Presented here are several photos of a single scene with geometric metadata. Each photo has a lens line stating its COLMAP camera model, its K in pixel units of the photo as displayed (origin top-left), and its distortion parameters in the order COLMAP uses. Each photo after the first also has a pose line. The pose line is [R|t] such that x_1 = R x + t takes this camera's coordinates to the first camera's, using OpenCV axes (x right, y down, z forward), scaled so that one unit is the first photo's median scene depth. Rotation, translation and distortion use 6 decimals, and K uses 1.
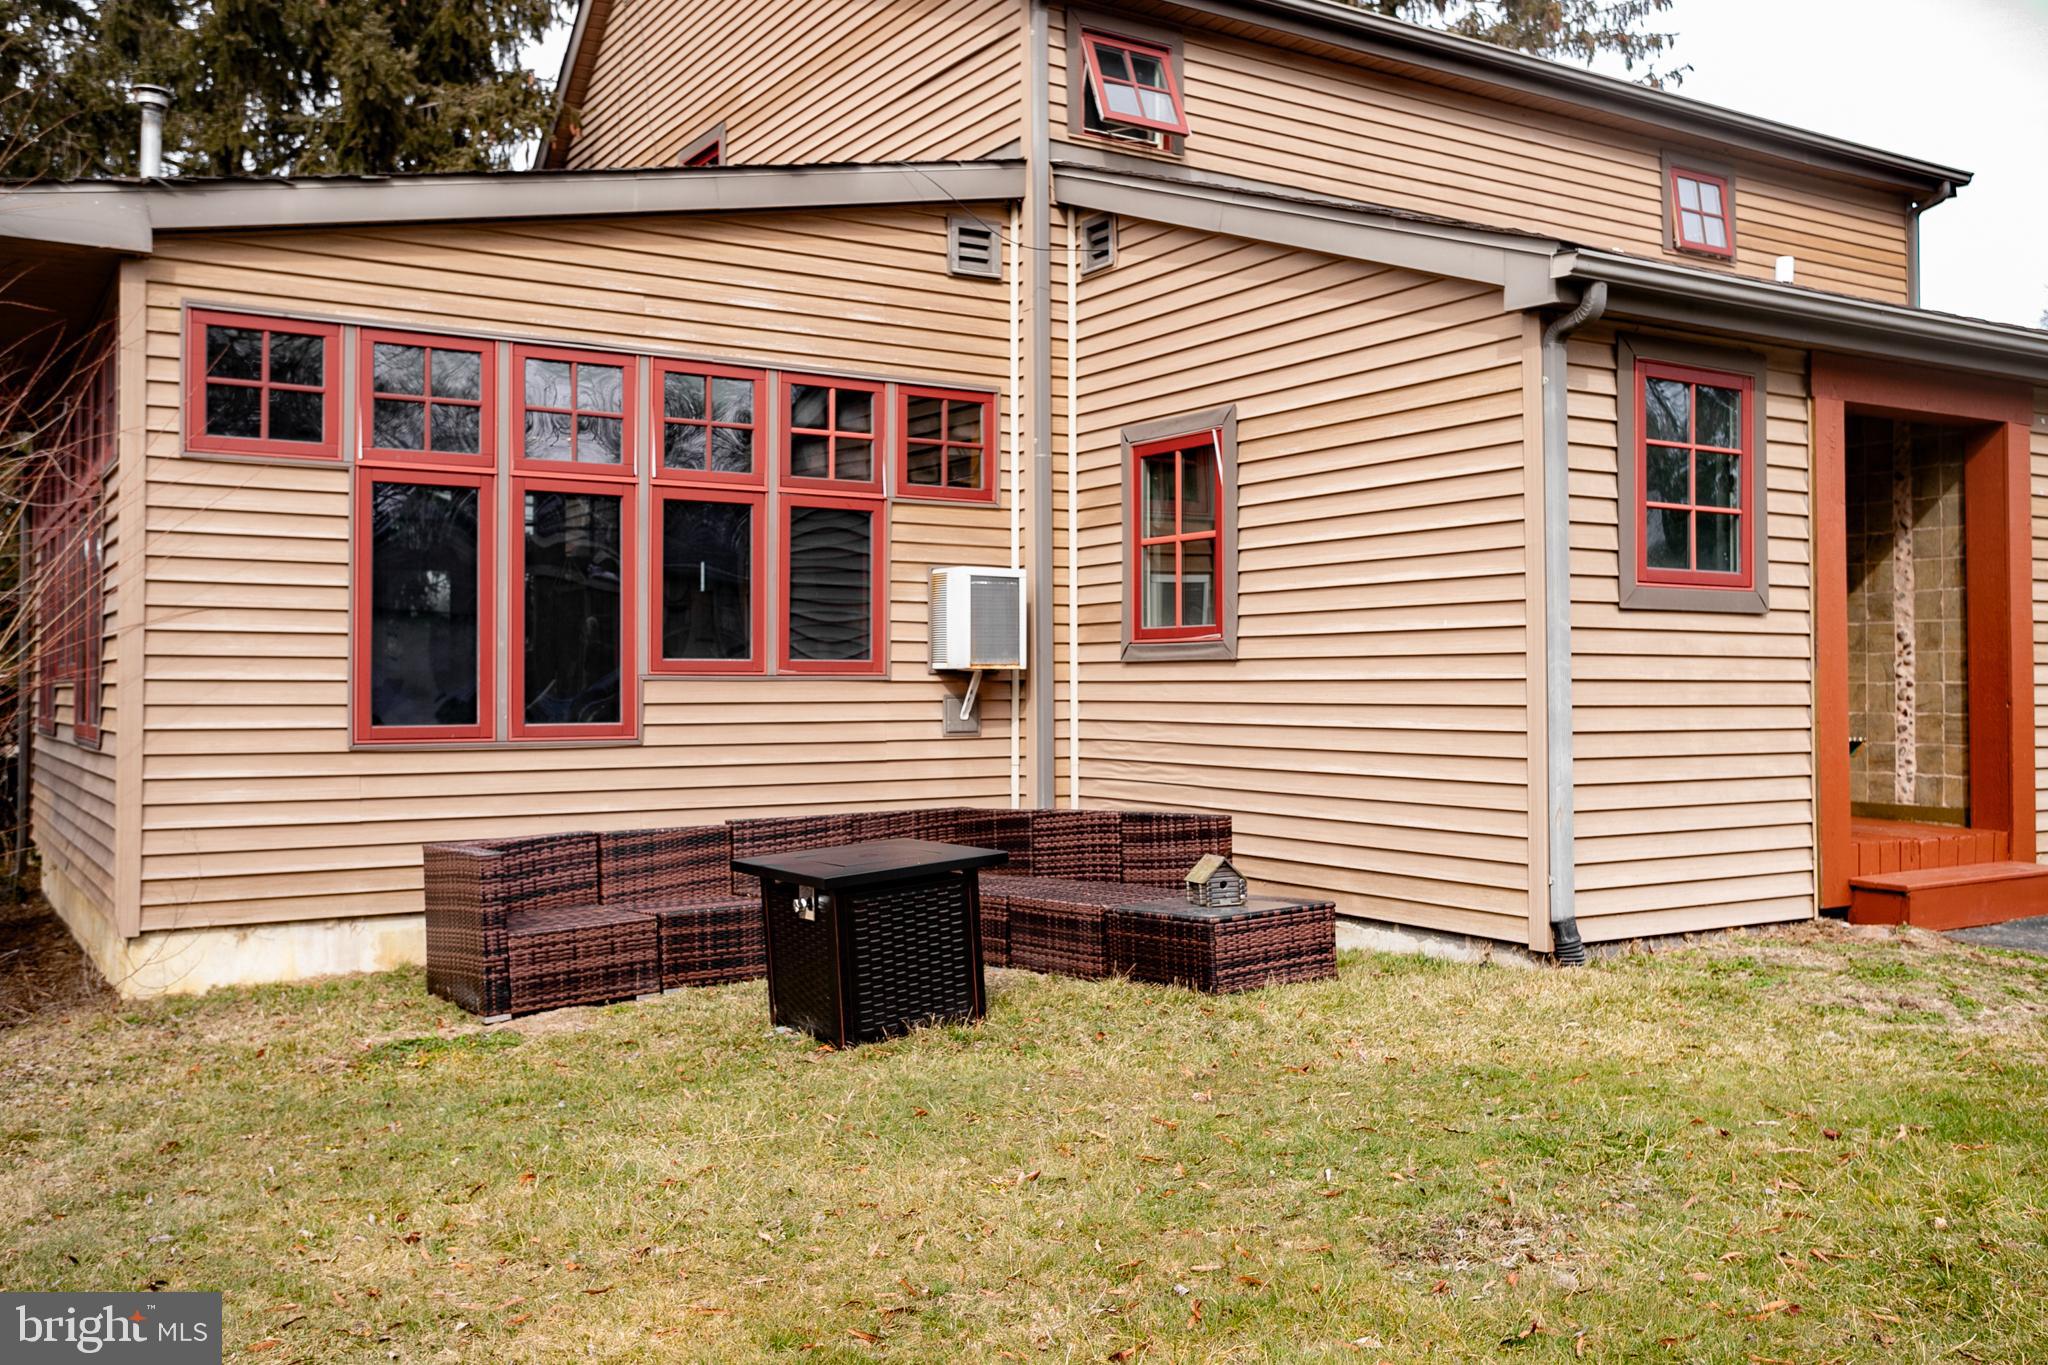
lens RADIAL K [[1814.6, 0, 1023.6], [0, 1814.6, 676.2], [0, 0, 1]] dist [0.082194, 0.007690]
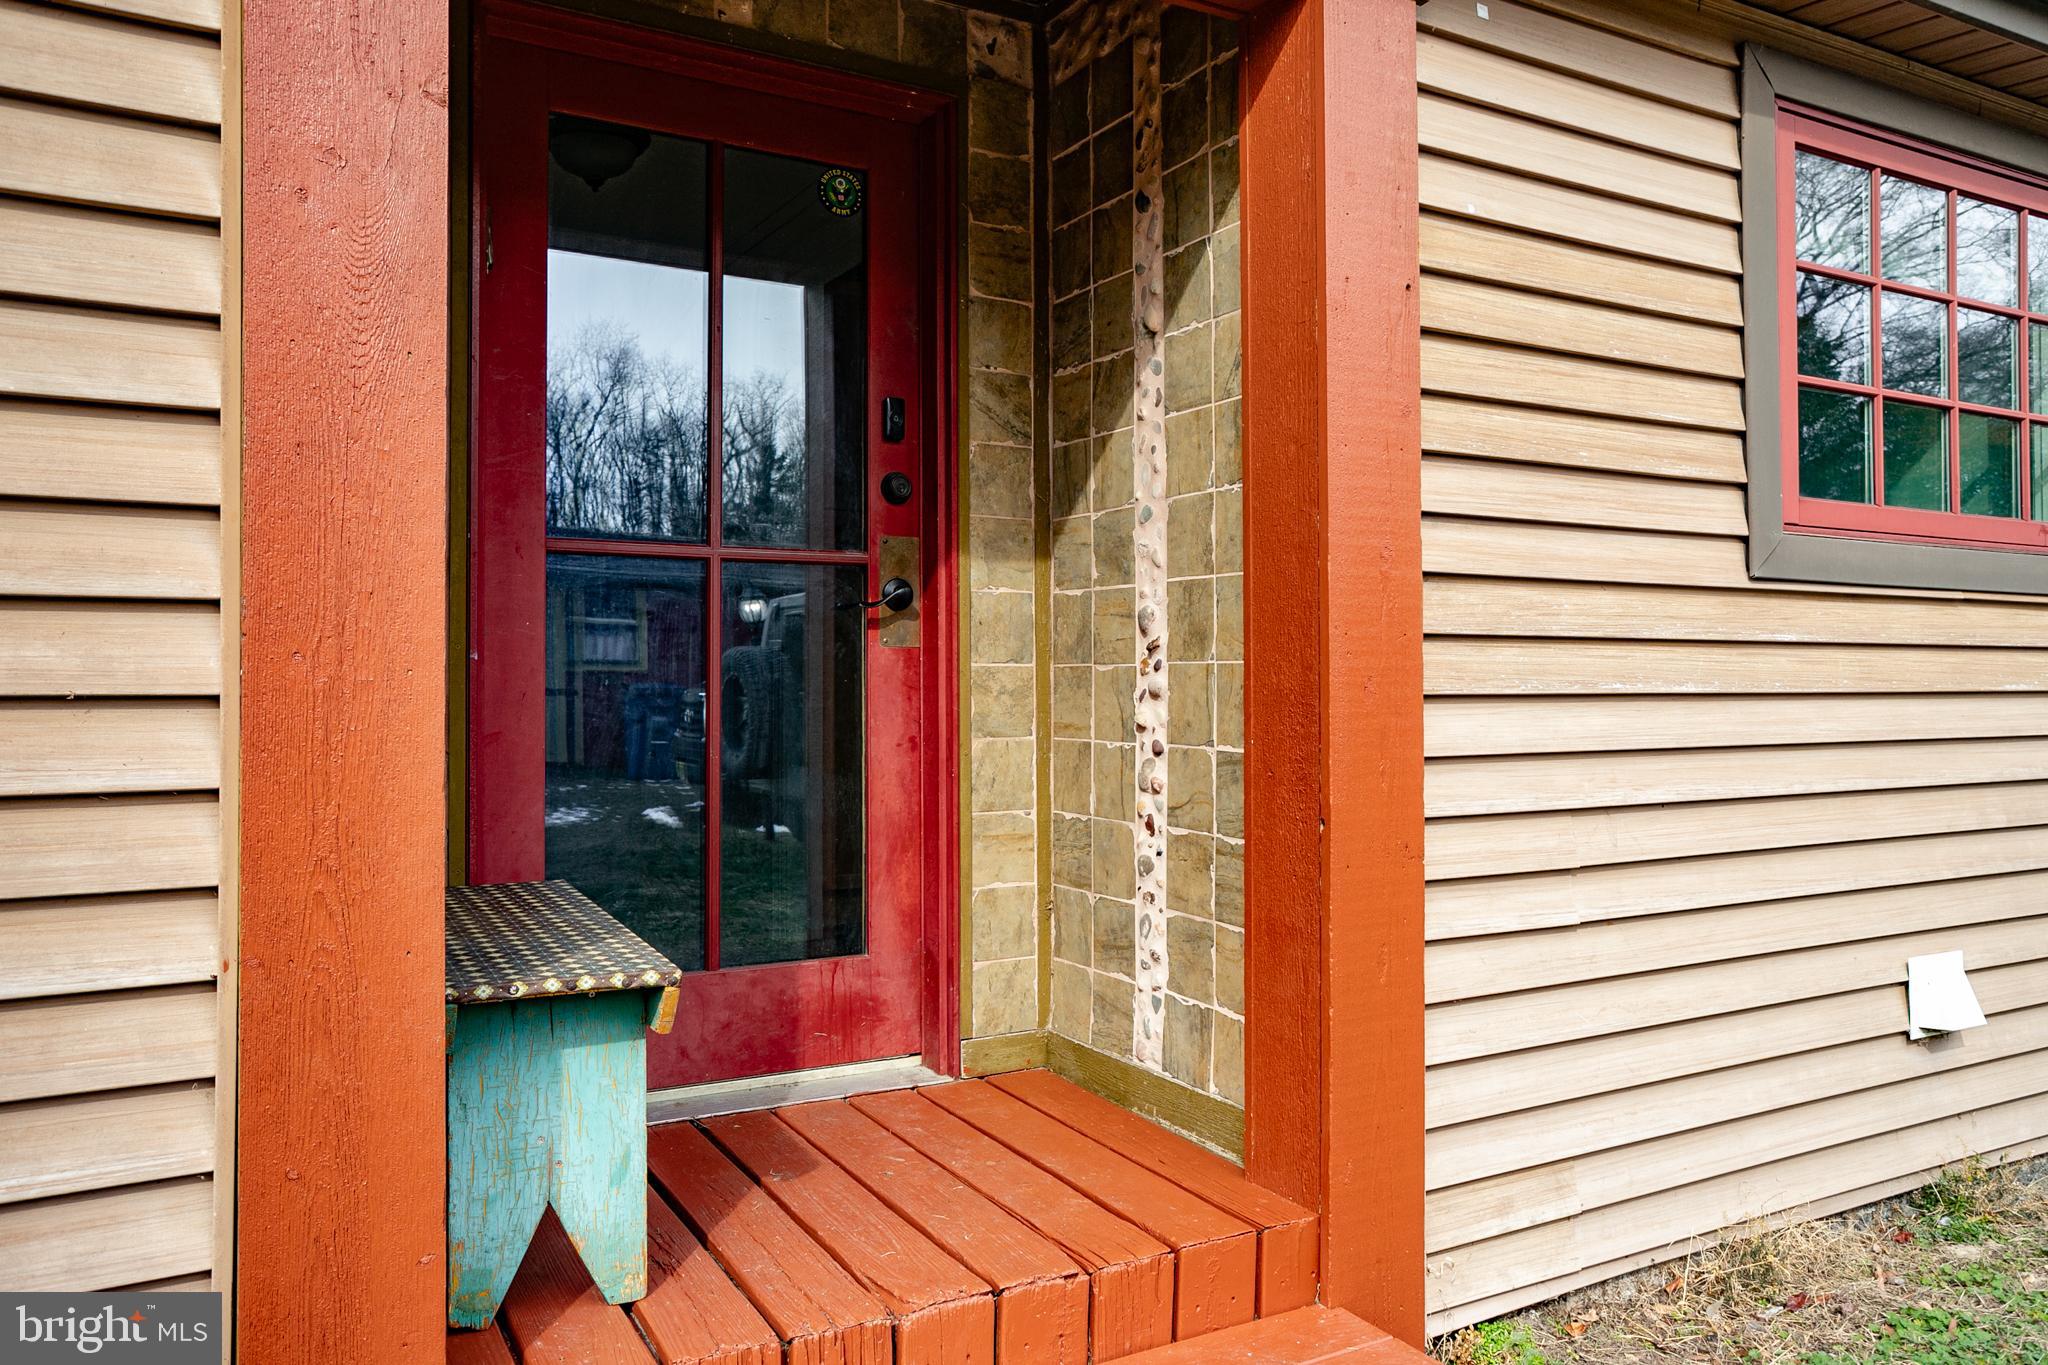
lens RADIAL K [[1446.3, 0, 1025.7], [0, 1446.3, 682.3], [0, 0, 1]] dist [-0.016507, -0.000195]
pose [[0.998693, -0.001596, -0.051076, 0.467295], [0.001908, 0.999980, 0.006062, -0.011056], [0.051065, -0.006152, 0.998676, 0.706686]]
